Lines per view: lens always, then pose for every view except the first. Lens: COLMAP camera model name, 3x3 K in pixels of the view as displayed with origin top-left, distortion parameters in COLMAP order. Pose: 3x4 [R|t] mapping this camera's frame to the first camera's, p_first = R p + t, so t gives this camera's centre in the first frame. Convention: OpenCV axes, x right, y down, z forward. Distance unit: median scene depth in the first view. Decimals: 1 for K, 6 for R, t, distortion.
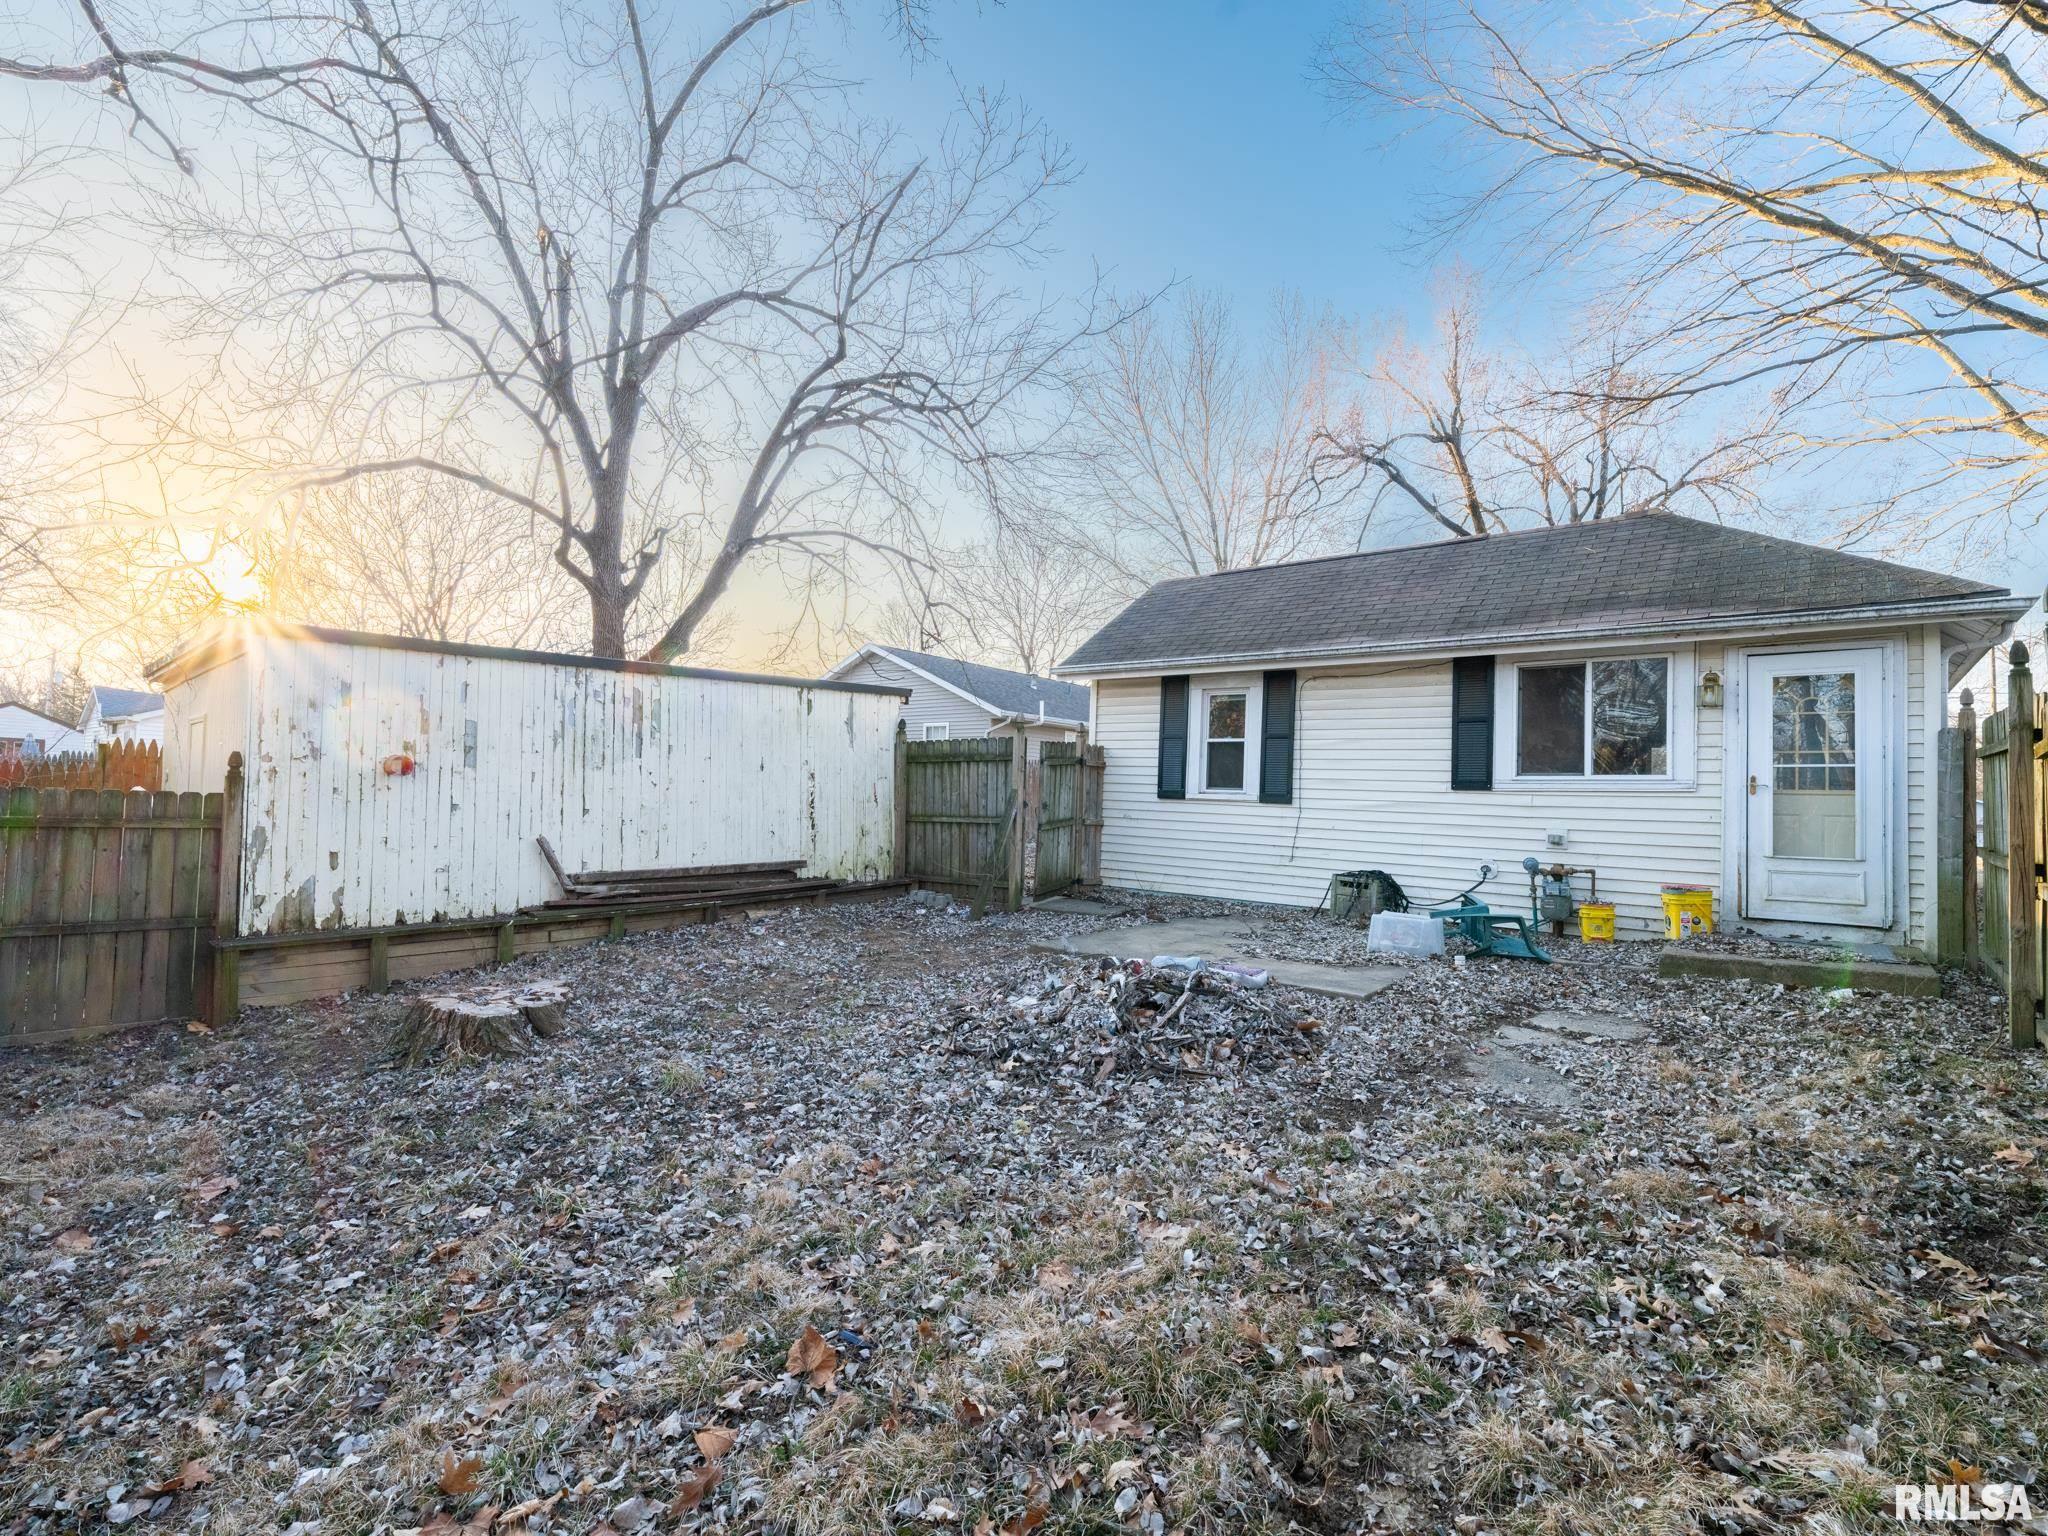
lens RADIAL K [[977.6, 0, 1024.0], [0, 977.6, 768.0], [0, 0, 1]] dist [-0.001632, -0.000026]
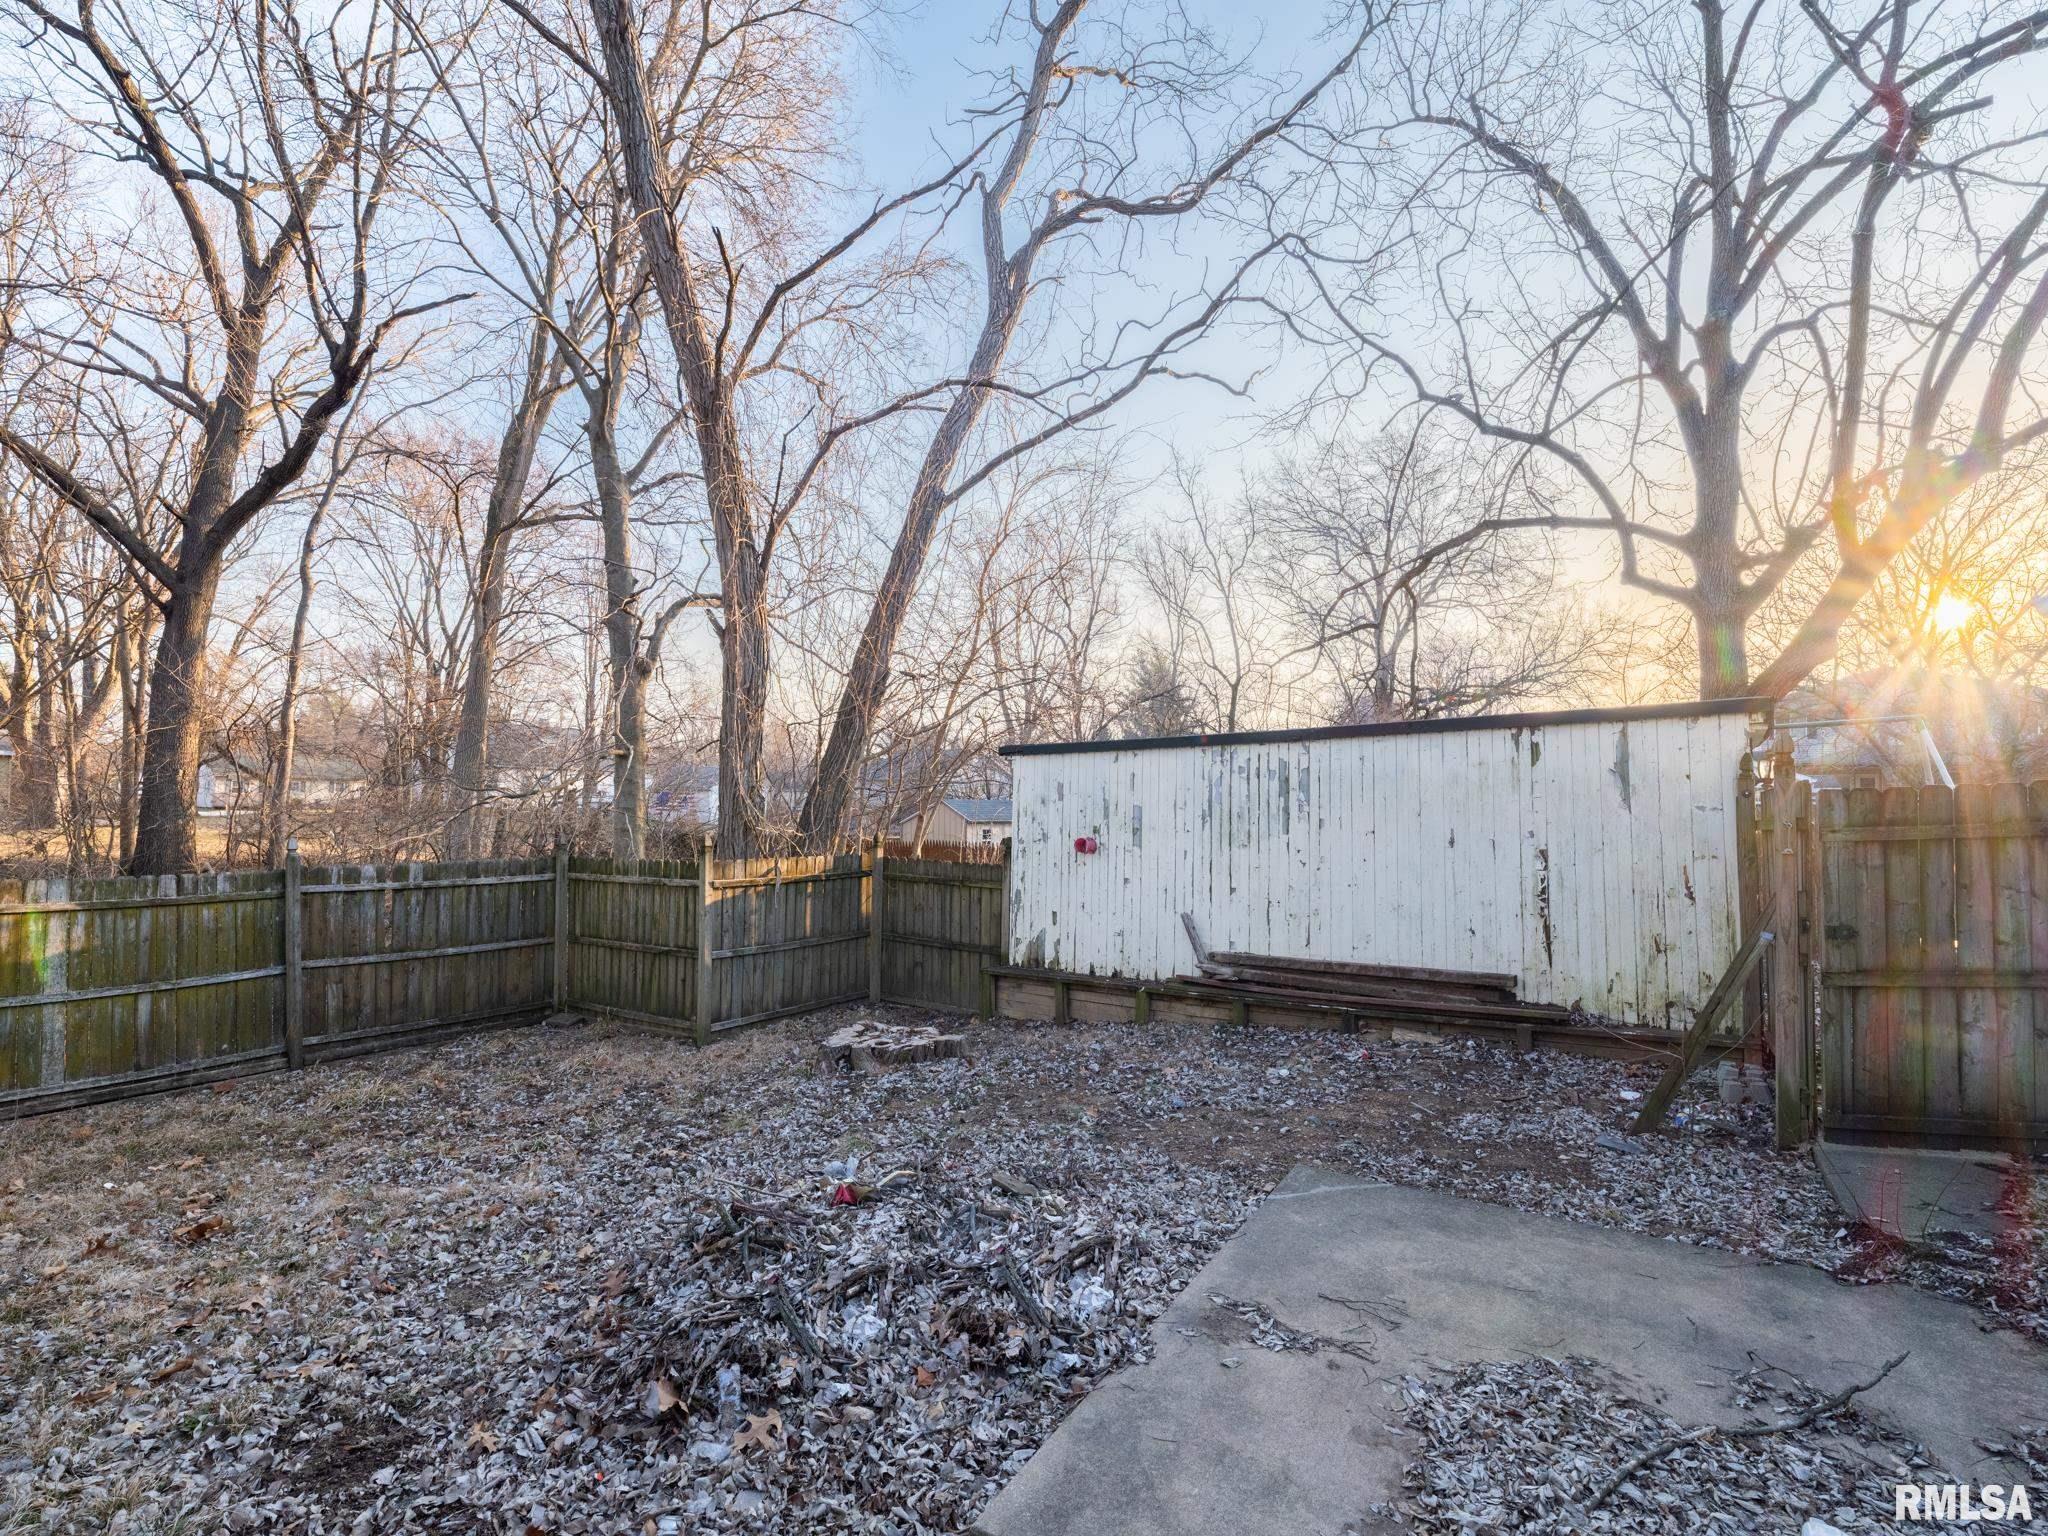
lens RADIAL K [[977.6, 0, 1024.0], [0, 977.6, 768.0], [0, 0, 1]] dist [-0.001632, -0.000026]
pose [[0.105436, -0.062632, -0.992452, 0.498476], [0.025762, 0.997852, -0.060236, -0.023579], [0.994092, -0.019216, 0.106823, 0.659615]]
